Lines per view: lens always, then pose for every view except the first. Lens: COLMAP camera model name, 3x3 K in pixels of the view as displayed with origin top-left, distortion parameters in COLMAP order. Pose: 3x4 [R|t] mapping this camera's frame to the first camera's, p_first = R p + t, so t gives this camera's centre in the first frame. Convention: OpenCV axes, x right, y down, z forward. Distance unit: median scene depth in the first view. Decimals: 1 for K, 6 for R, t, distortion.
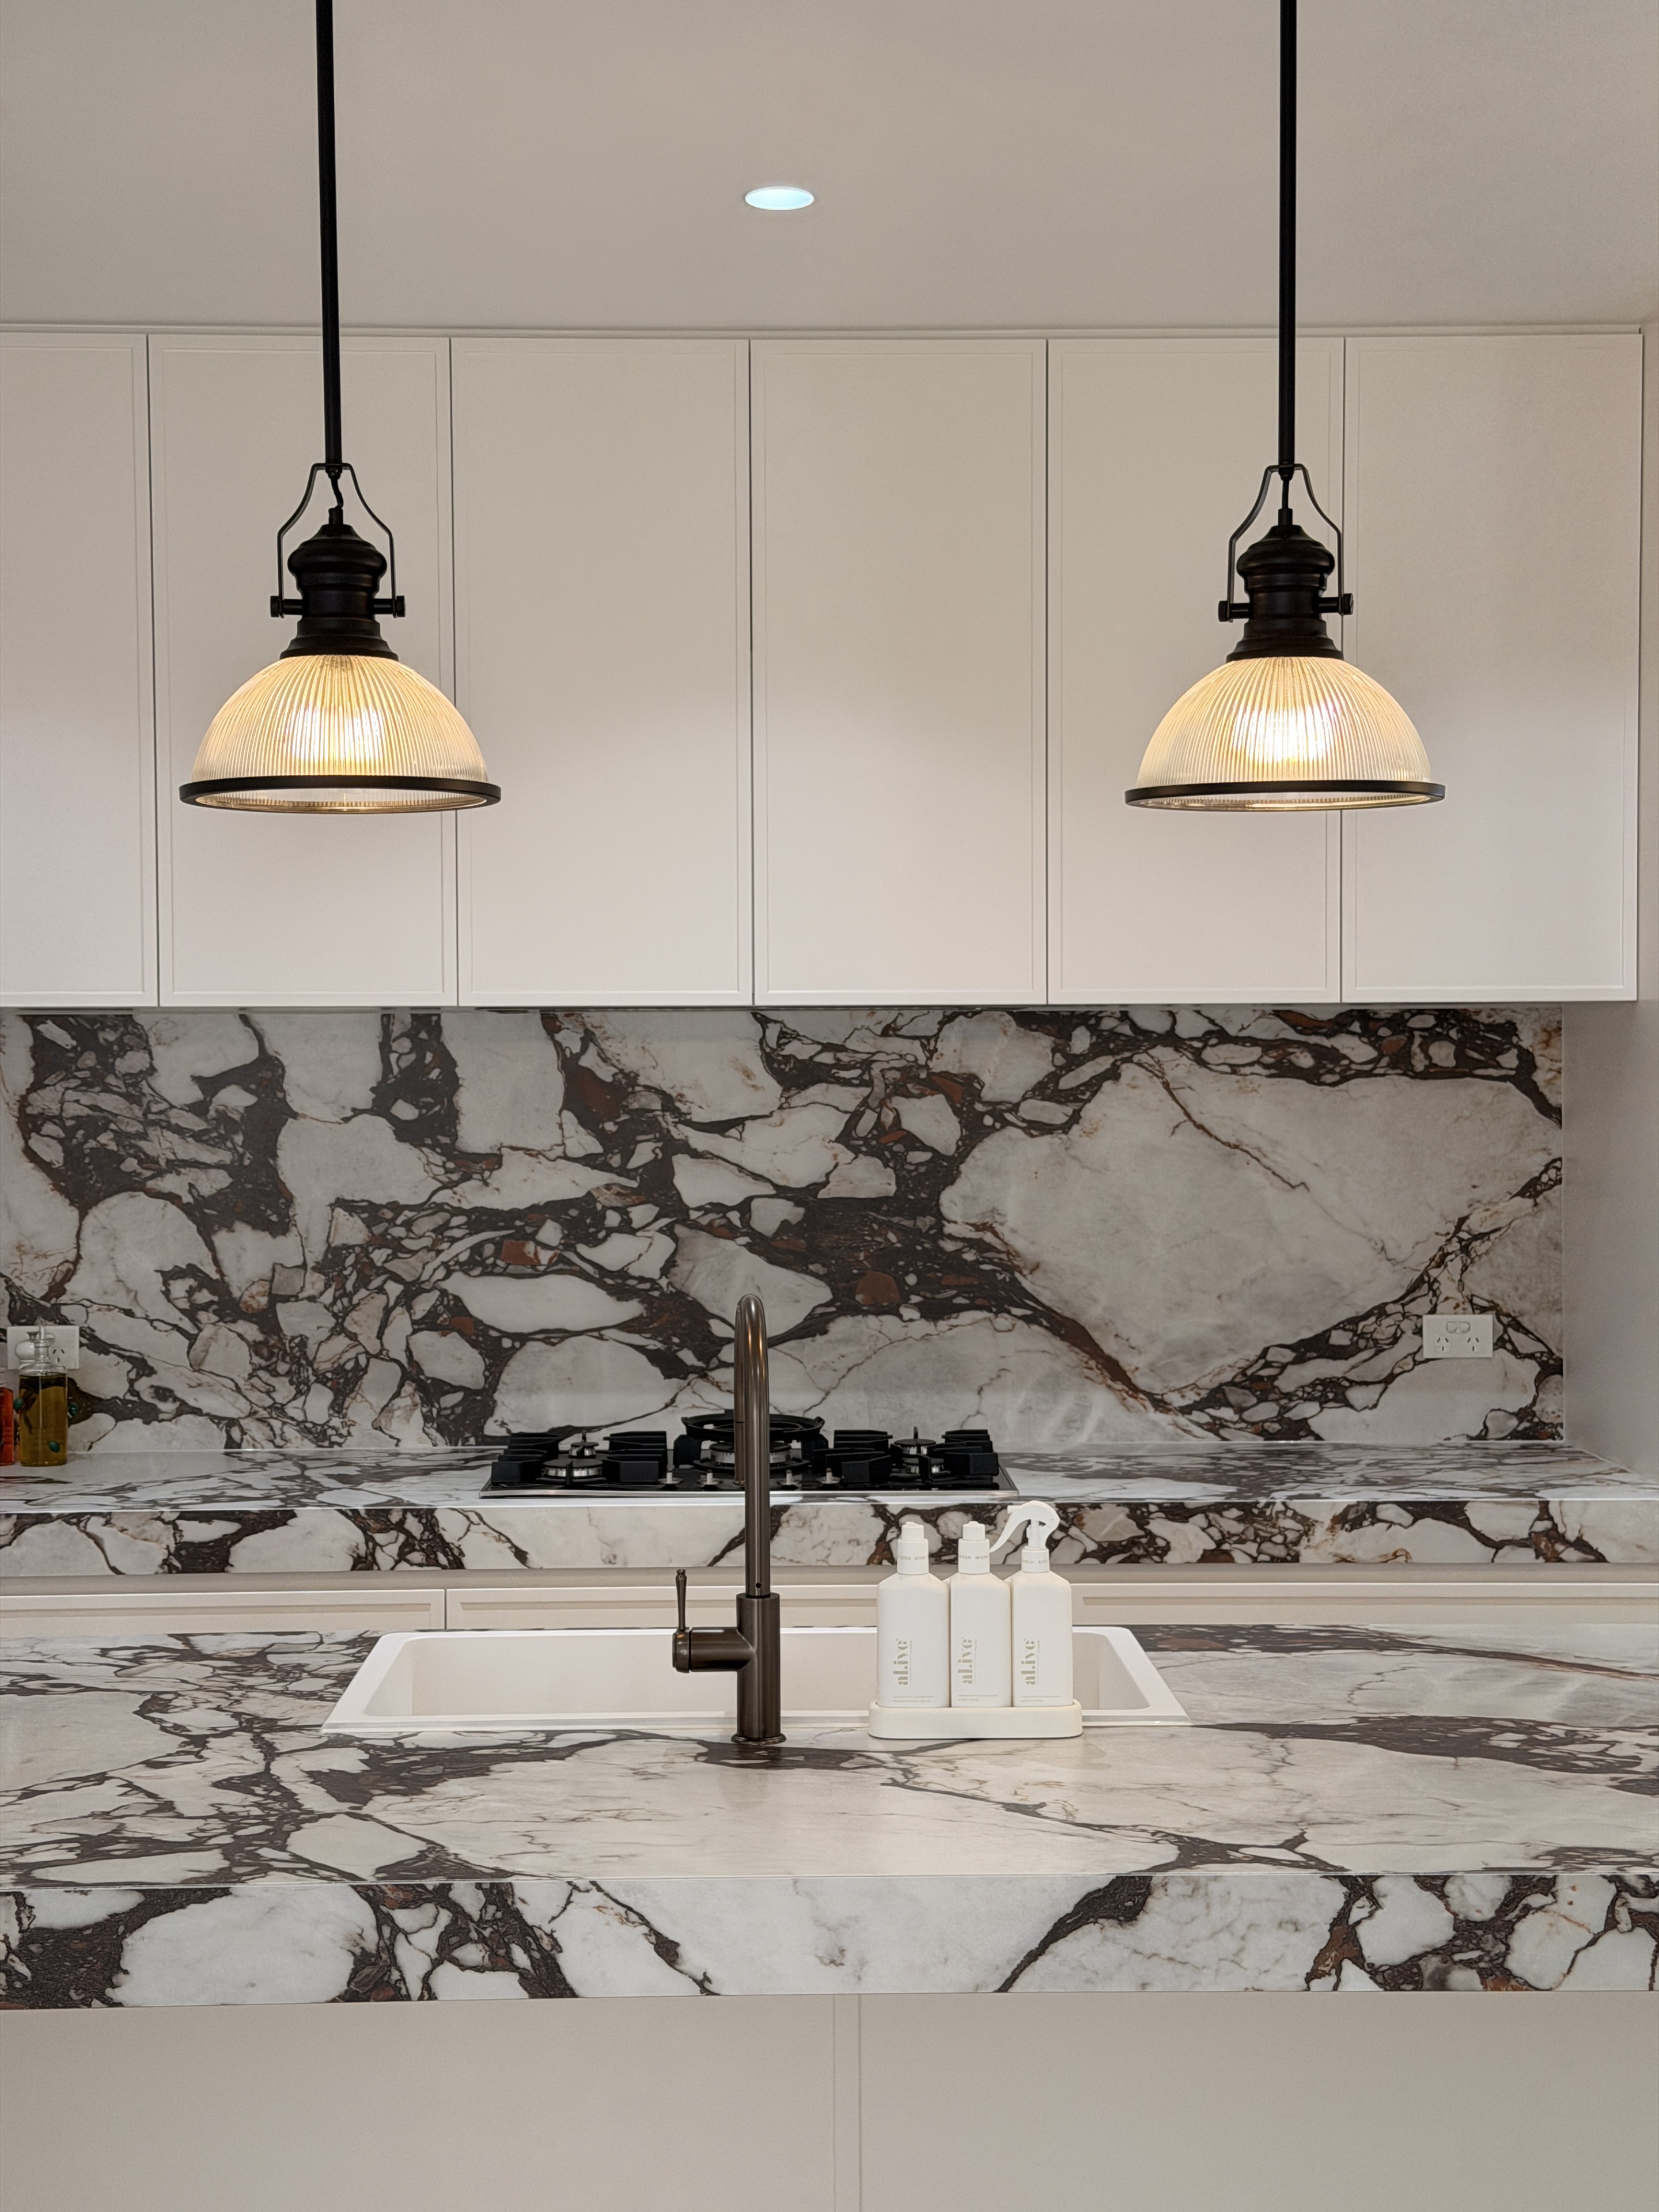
lens RADIAL K [[3087.8, 0, 827.4], [0, 3087.8, 1133.6], [0, 0, 1]] dist [0.142770, -0.038749]
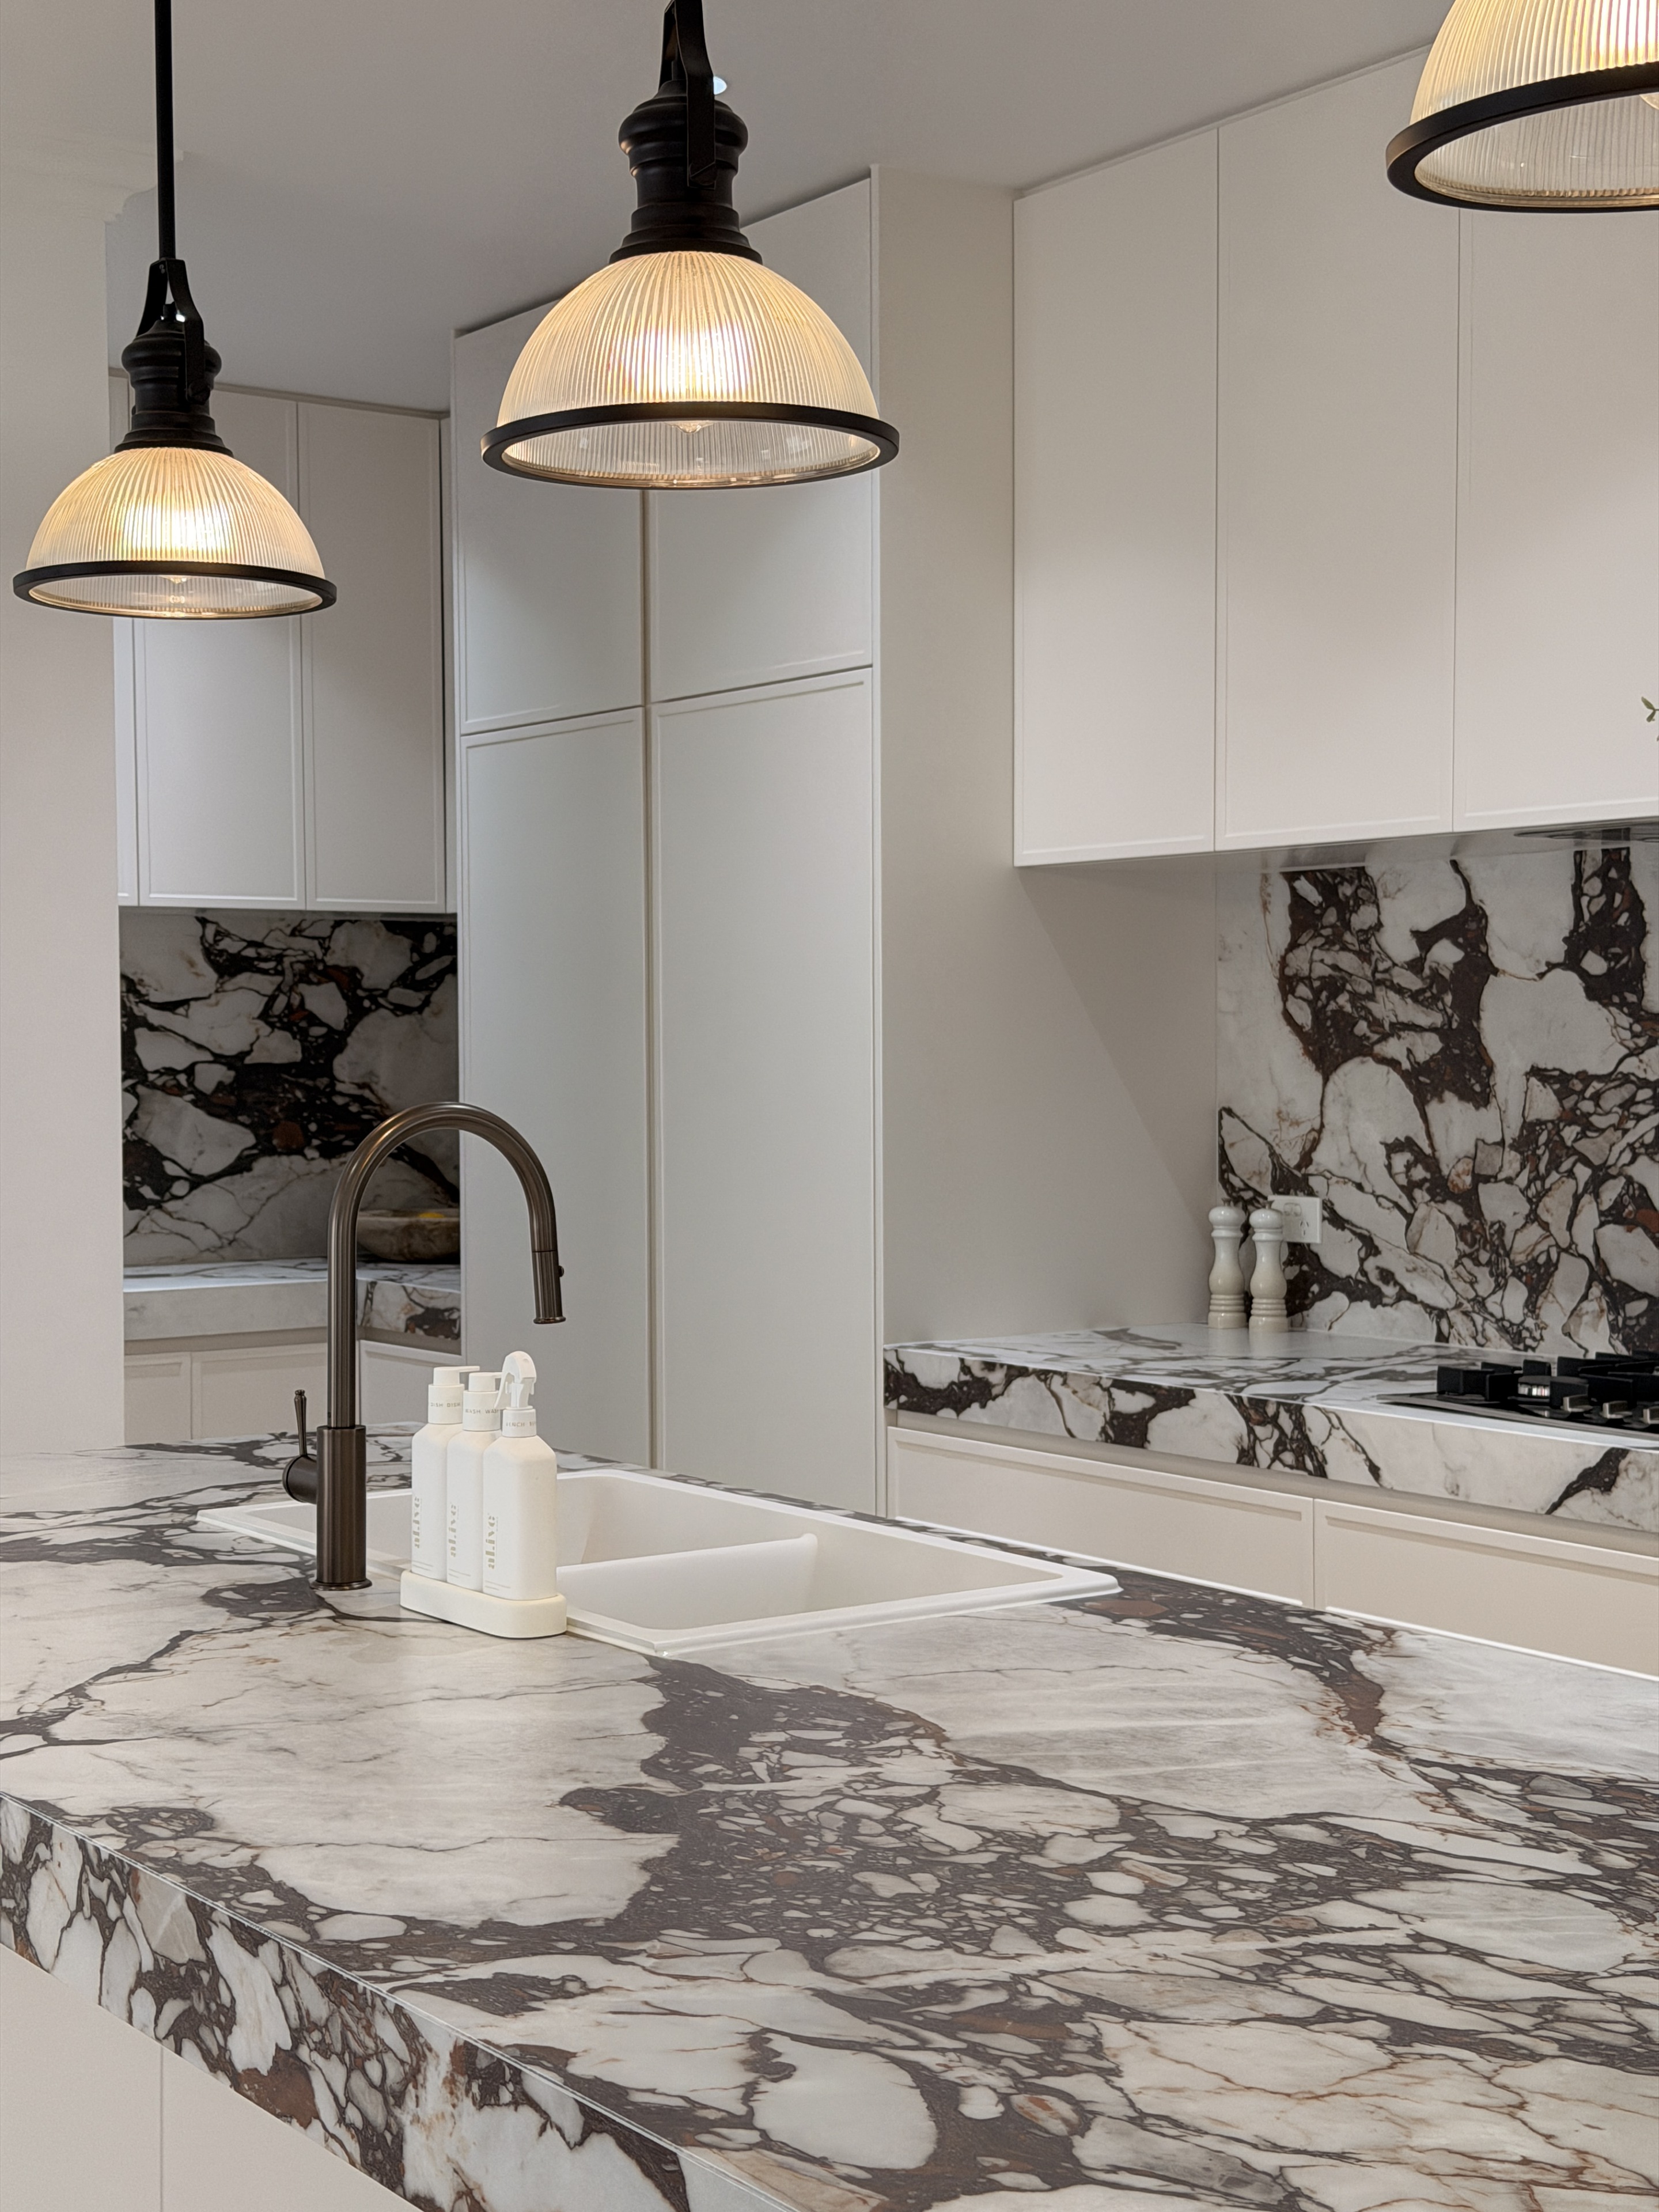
lens RADIAL K [[3092.8, 0, 806.3], [0, 3092.8, 1125.0], [0, 0, 1]] dist [0.147579, -0.098571]
pose [[0.555311, 0.024723, -0.831275, 0.455594], [-0.014757, 0.999694, 0.019874, 0.022927], [0.831512, 0.001231, 0.555506, 0.343808]]
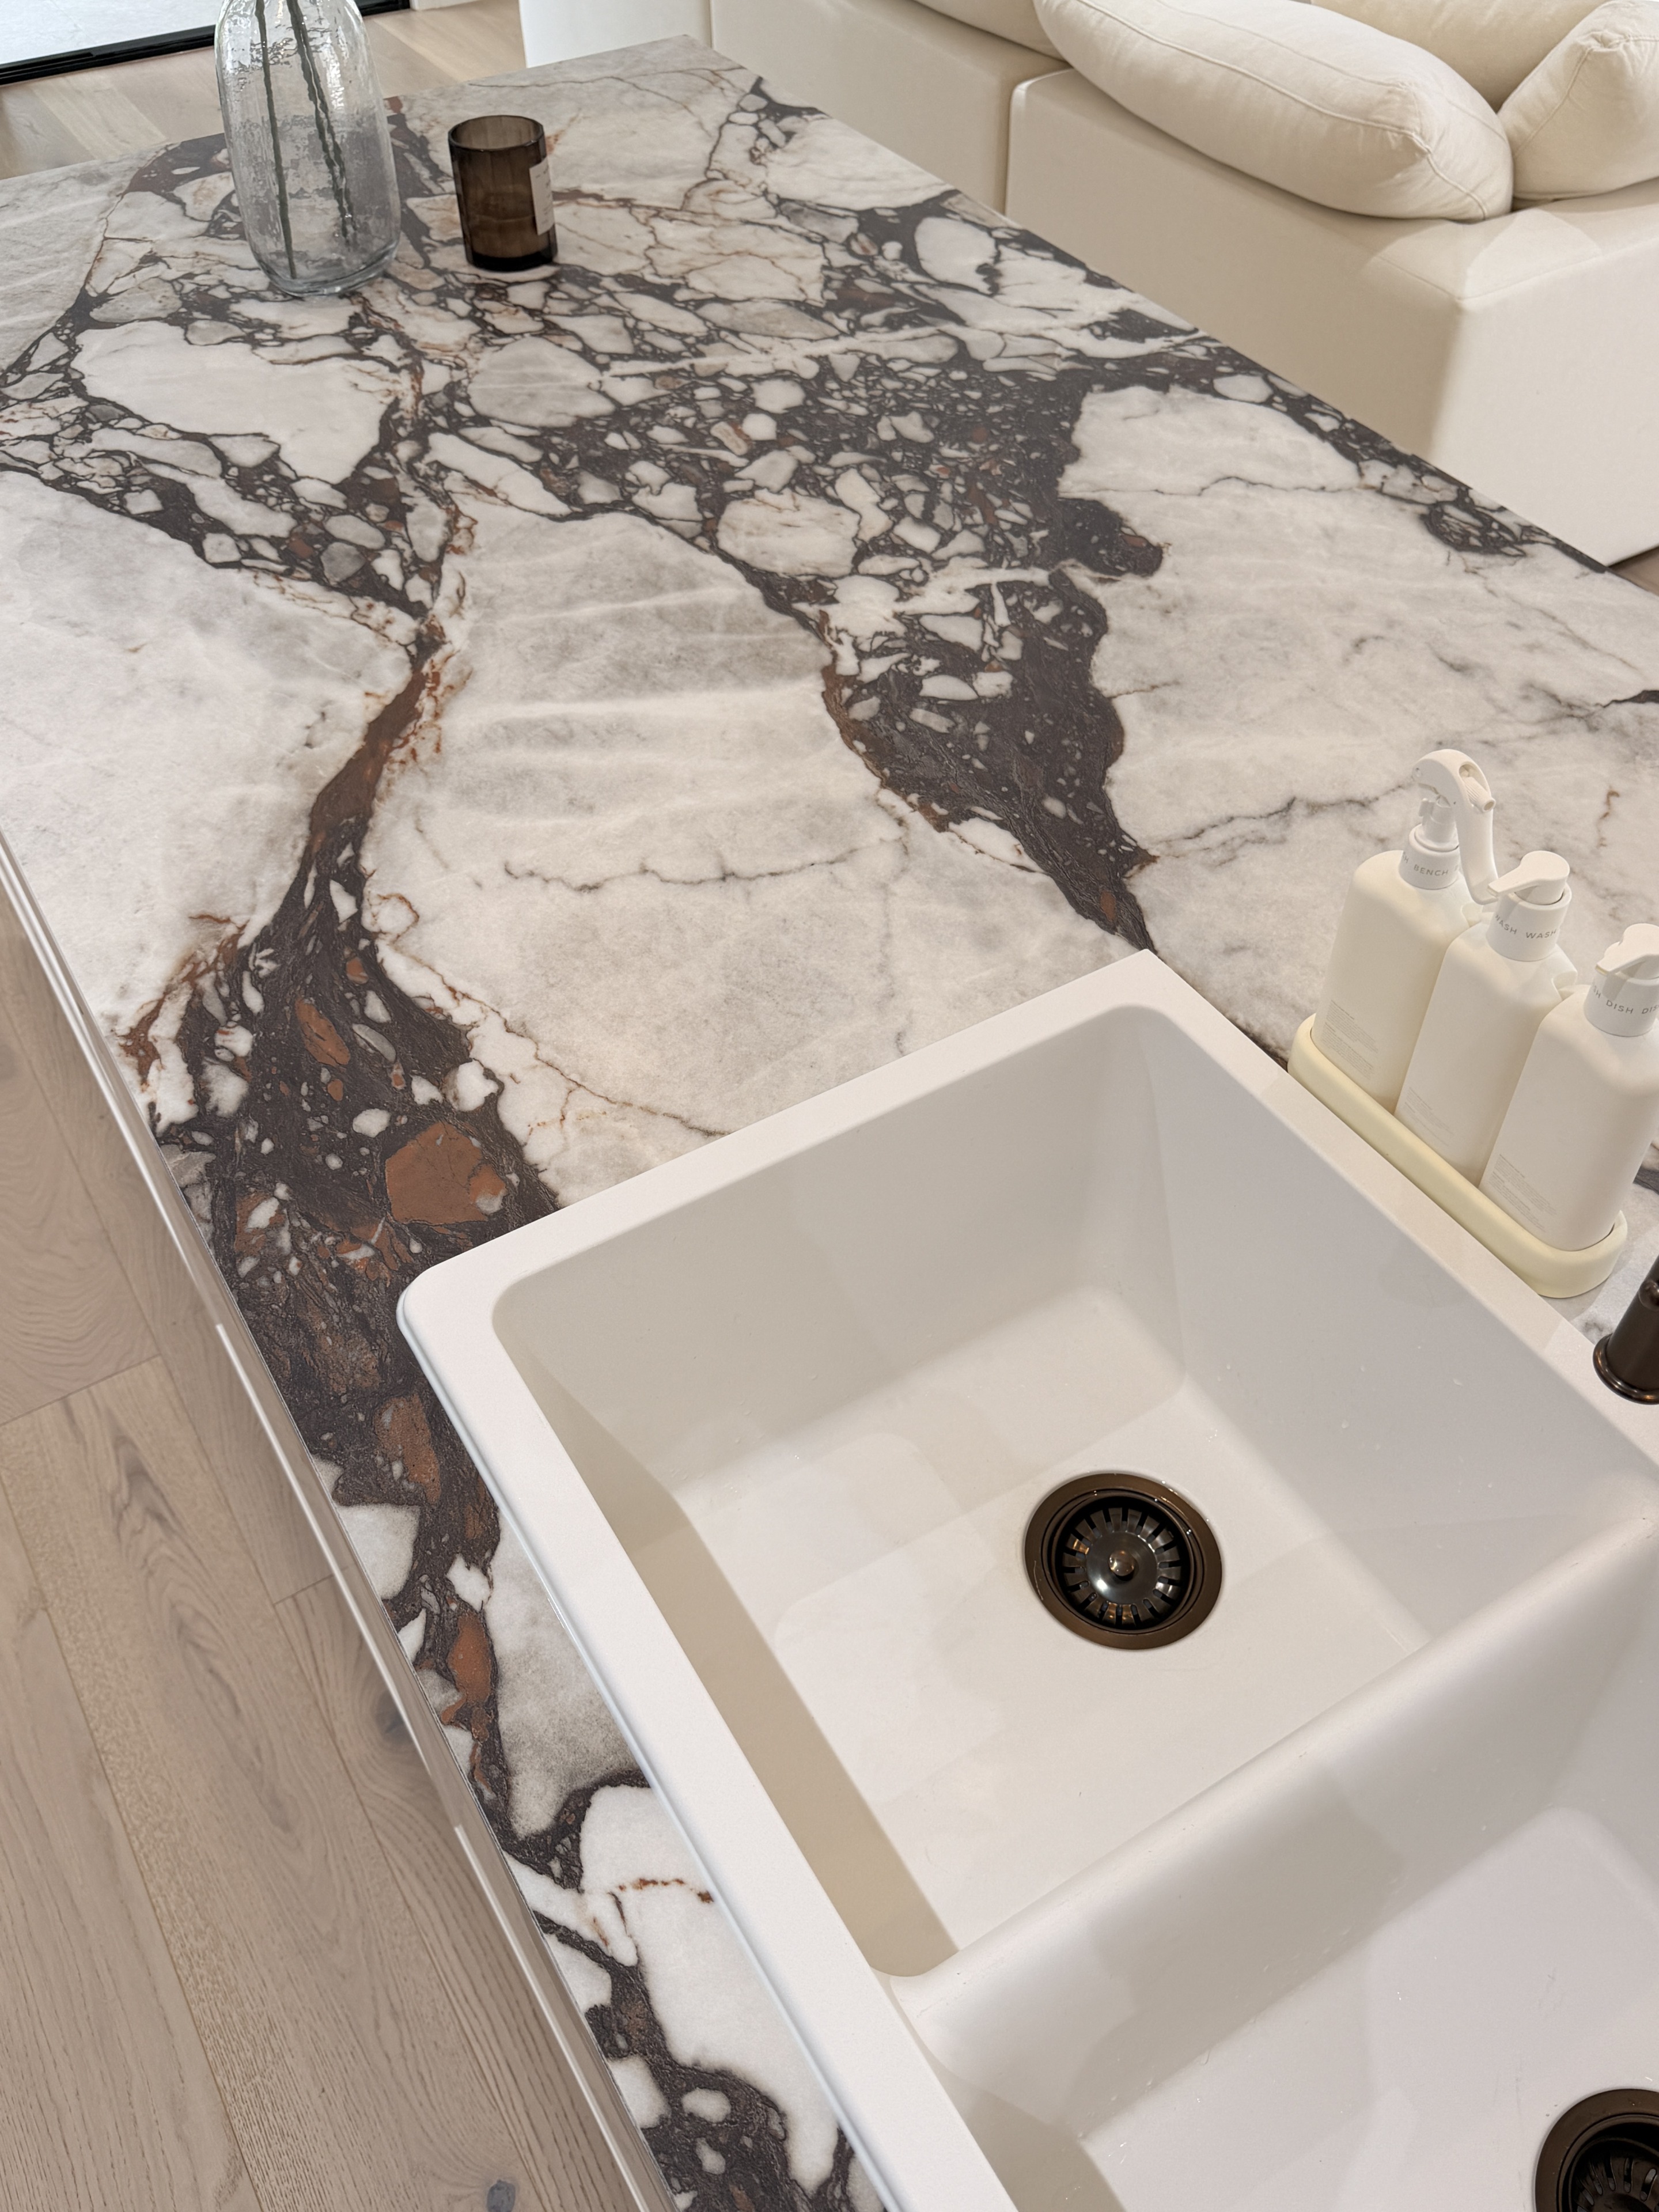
lens RADIAL K [[1841.6, 0, 829.5], [0, 1841.6, 1106.0], [0, 0, 1]] dist [0.055025, -0.126590]
pose [[-0.499997, -0.624244, 0.600269, -0.050572], [0.029494, 0.680453, 0.732198, -0.033118], [-0.865525, 0.383802, -0.321813, 0.682573]]
